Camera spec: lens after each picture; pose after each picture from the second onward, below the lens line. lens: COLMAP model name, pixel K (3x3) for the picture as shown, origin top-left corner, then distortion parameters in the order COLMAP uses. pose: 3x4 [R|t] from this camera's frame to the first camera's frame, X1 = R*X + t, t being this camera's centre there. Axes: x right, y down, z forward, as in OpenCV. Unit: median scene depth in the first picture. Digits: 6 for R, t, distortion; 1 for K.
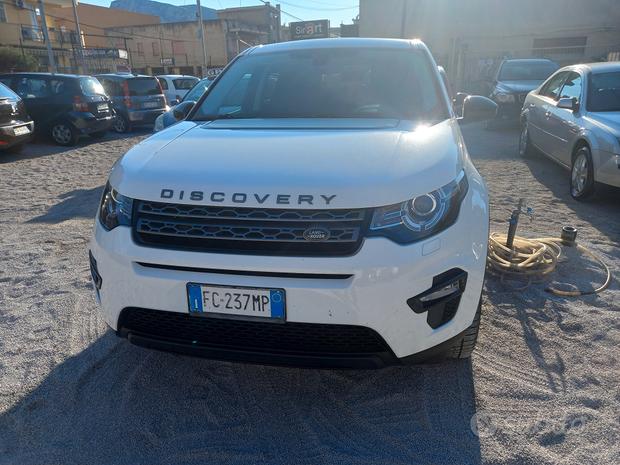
lens RADIAL K [[460.0, 0, 310.0], [0, 460.0, 232.5], [0, 0, 1]] dist [0.003685, 0.002862]
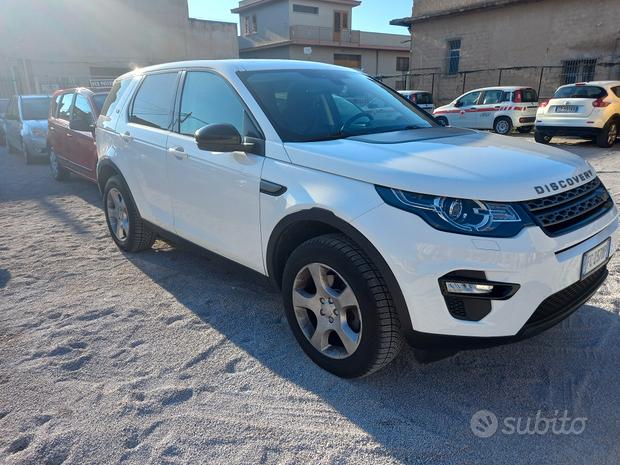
lens RADIAL K [[460.0, 0, 310.0], [0, 460.0, 232.5], [0, 0, 1]] dist [0.003685, 0.002862]
pose [[0.630340, -0.221904, 0.743929, -1.570158], [0.260684, 0.963137, 0.066410, -0.210262], [-0.731242, 0.152069, 0.664951, 0.679824]]
